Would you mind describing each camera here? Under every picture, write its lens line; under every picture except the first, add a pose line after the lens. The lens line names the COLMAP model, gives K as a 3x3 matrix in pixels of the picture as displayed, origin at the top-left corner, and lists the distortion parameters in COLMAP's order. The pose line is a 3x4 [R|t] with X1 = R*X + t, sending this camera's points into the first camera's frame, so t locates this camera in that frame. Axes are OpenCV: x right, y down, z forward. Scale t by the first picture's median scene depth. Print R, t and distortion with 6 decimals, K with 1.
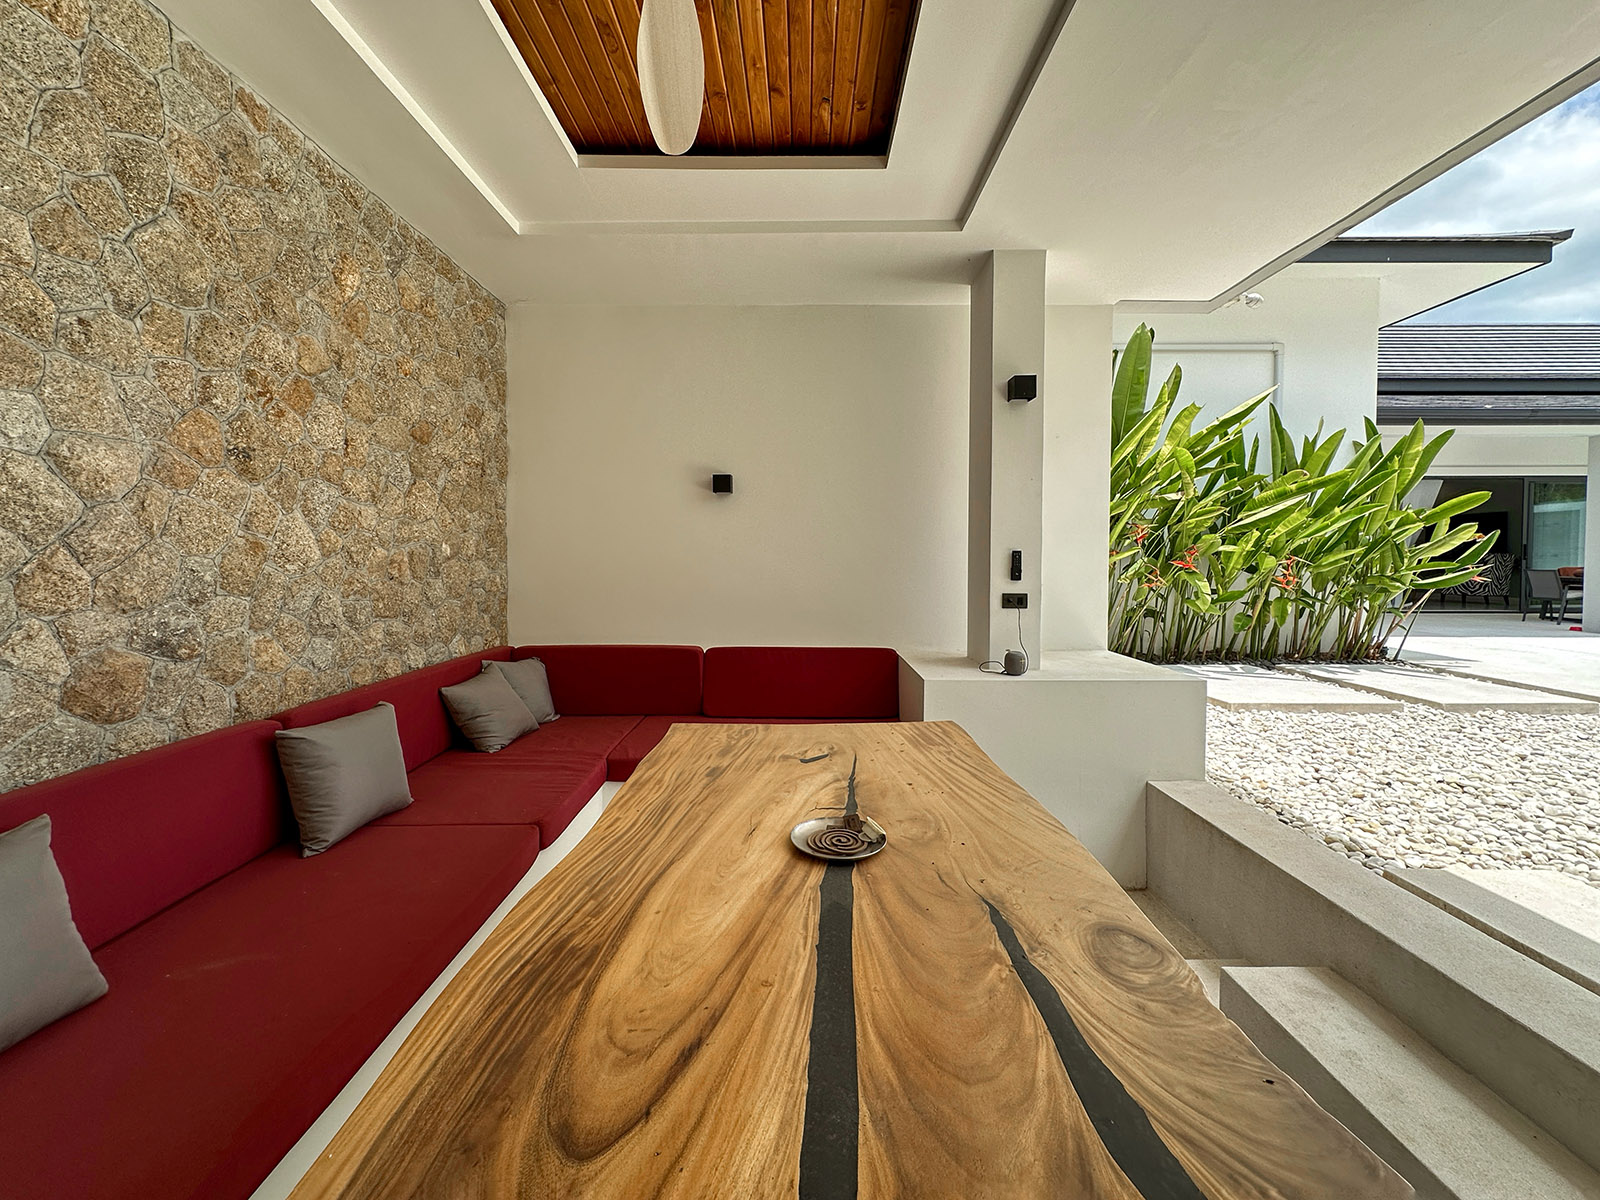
lens RADIAL K [[647.3, 0, 802.5], [0, 647.3, 589.8], [0, 0, 1]] dist [-0.007312, 0.001484]
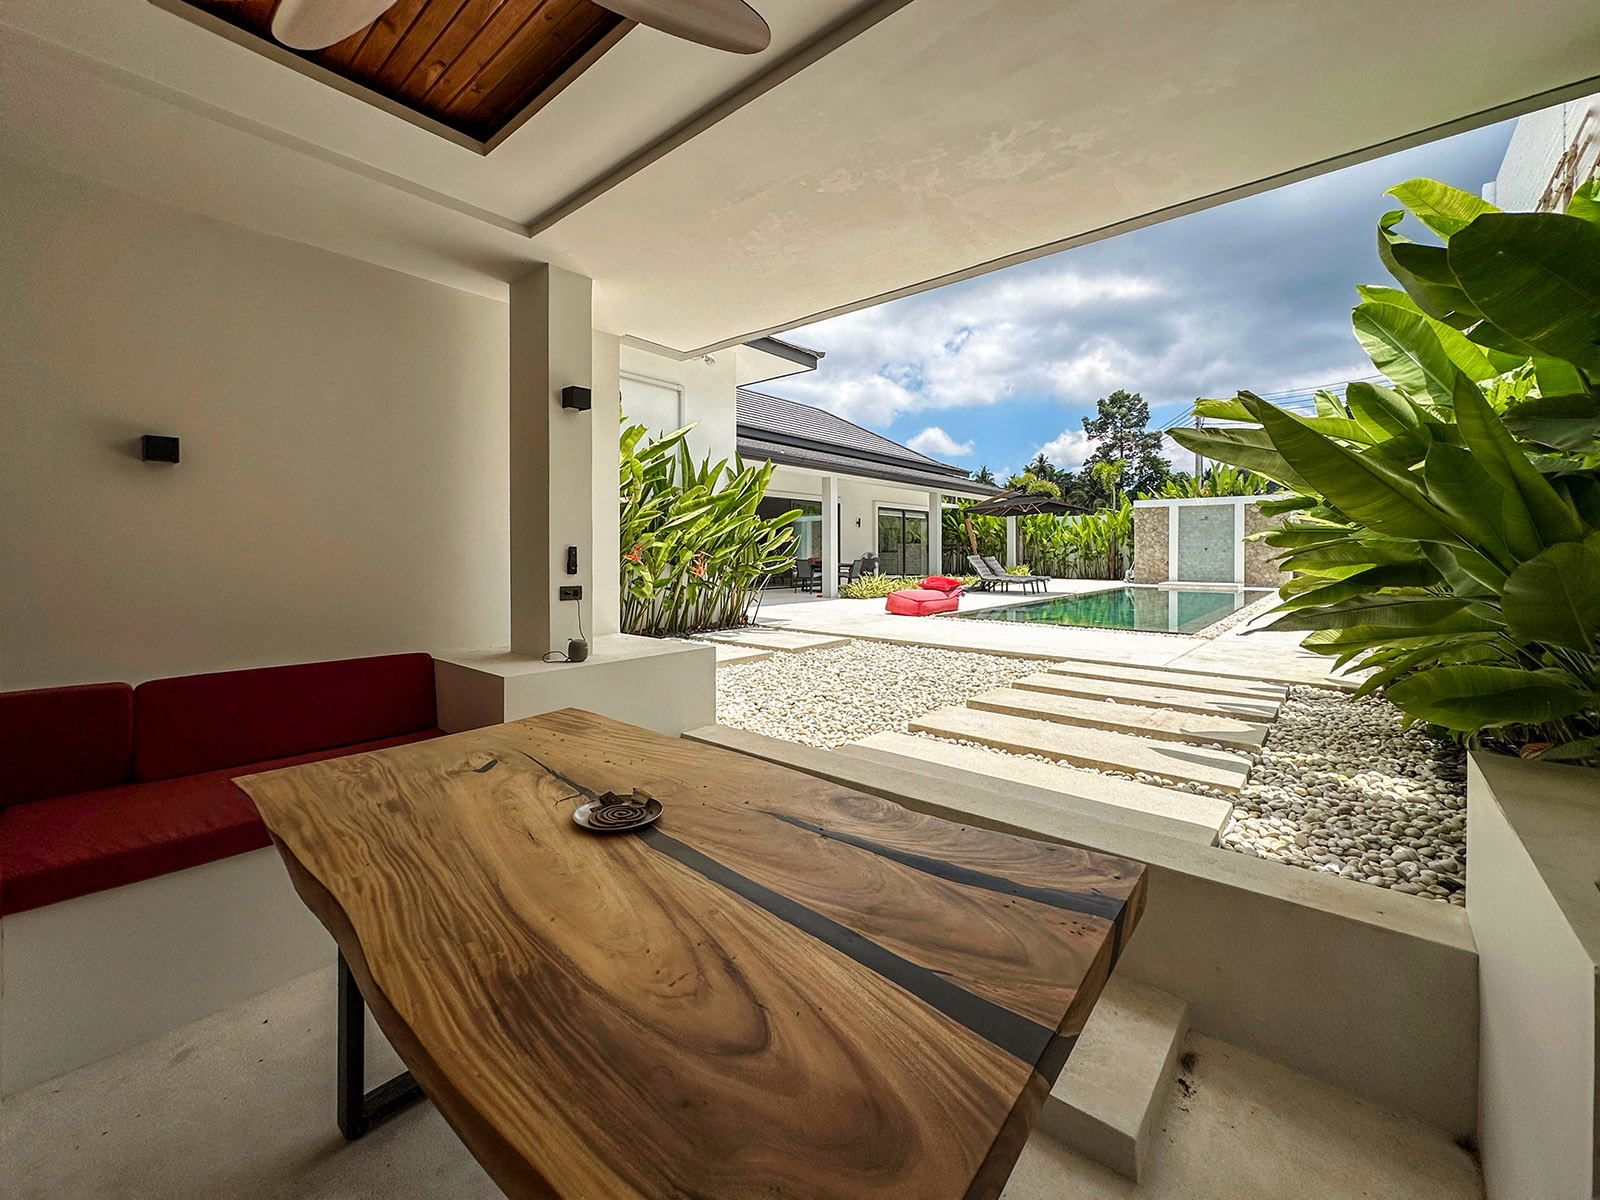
lens RADIAL K [[647.3, 0, 777.5], [0, 647.3, 573.5], [0, 0, 1]] dist [-0.007312, 0.001484]
pose [[0.657487, -0.023360, 0.753103, -0.233111], [0.033952, 0.999423, 0.001359, -0.005080], [-0.752700, 0.024676, 0.657901, 0.027065]]
